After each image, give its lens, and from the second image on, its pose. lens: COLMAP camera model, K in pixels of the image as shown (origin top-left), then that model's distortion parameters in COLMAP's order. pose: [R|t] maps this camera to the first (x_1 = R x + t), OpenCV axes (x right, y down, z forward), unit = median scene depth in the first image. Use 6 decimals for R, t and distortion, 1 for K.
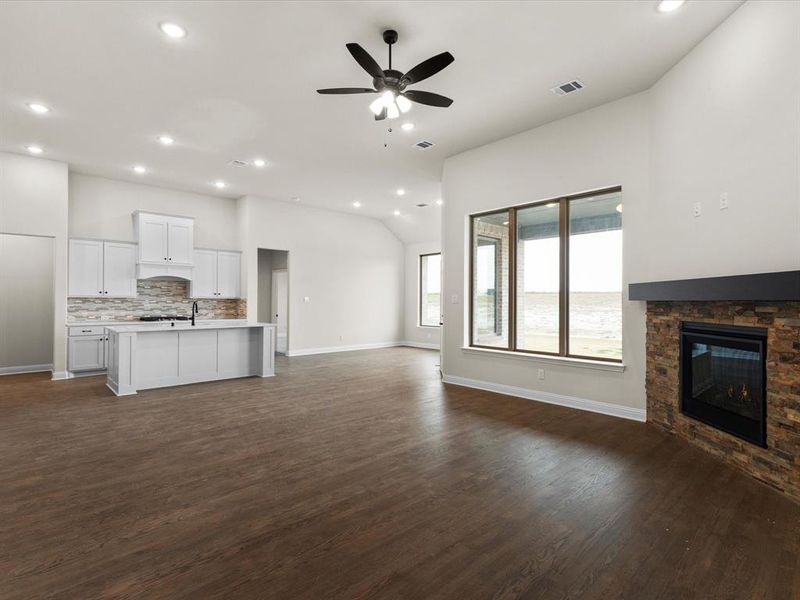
lens RADIAL K [[406.1, 0, 396.5], [0, 406.1, 302.0], [0, 0, 1]] dist [0.008112, -0.000672]
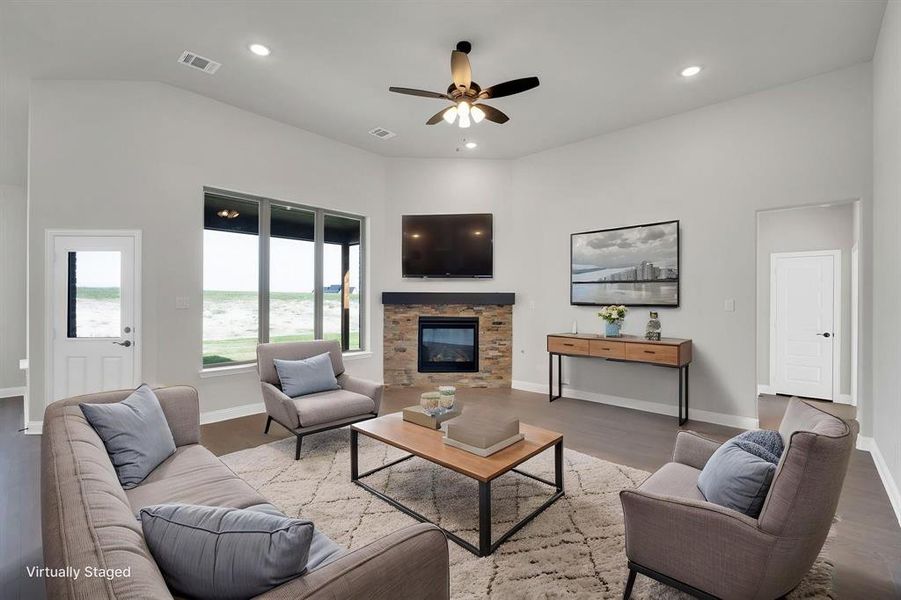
lens RADIAL K [[396.3, 0, 449.9], [0, 396.3, 300.6], [0, 0, 1]] dist [-0.008051, 0.000350]
pose [[-0.090485, -0.005493, 0.995883, -0.778431], [-0.003577, 0.999980, 0.005191, -0.022049], [-0.995891, -0.003093, -0.090503, 0.874616]]
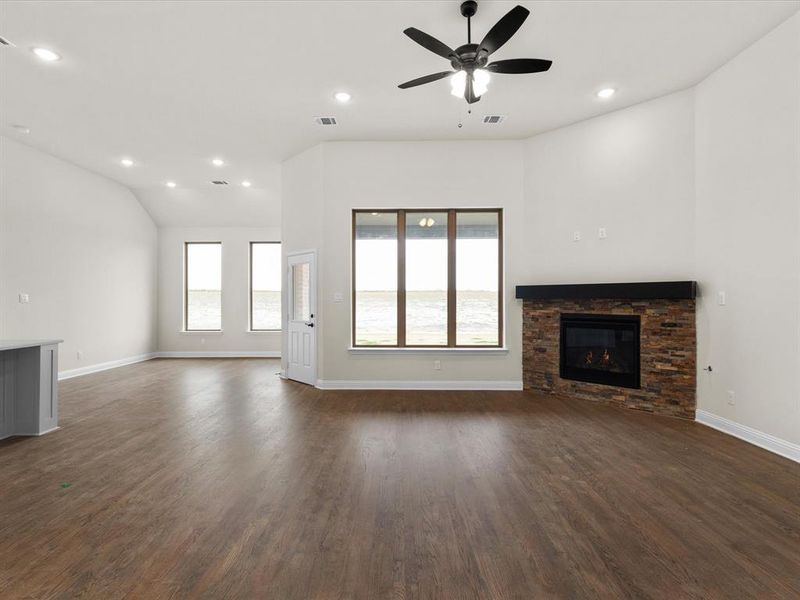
lens RADIAL K [[403.7, 0, 395.8], [0, 403.7, 300.5], [0, 0, 1]] dist [0.006491, -0.000461]
pose [[0.686636, -0.005714, 0.726979, -0.613811], [0.004514, 0.999983, 0.003596, -0.003813], [-0.726987, 0.000812, 0.686650, 0.387669]]
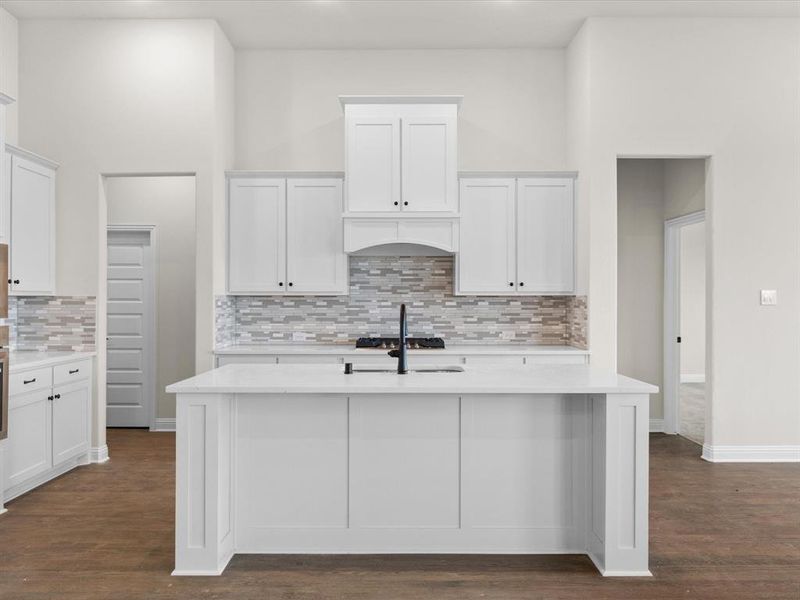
lens RADIAL K [[616.7, 0, 398.4], [0, 616.7, 299.2], [0, 0, 1]] dist [0.001501, -0.000600]
pose [[0.738787, -0.005260, -0.673918, -0.226010], [0.001336, 0.999979, -0.006341, -0.002385], [0.673938, 0.003784, 0.738778, 0.912292]]
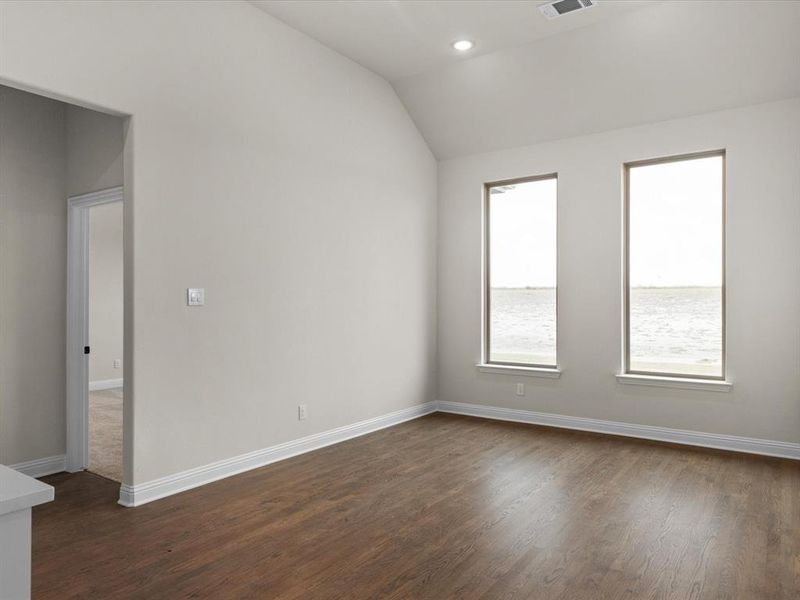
lens RADIAL K [[548.6, 0, 400.0], [0, 548.6, 300.0], [0, 0, 1]] dist [0.001624, -0.000545]
pose [[0.977462, -0.003987, 0.211074, -0.353527], [0.004506, 0.999988, -0.001976, -0.004046], [-0.211063, 0.002882, 0.977468, 1.281136]]
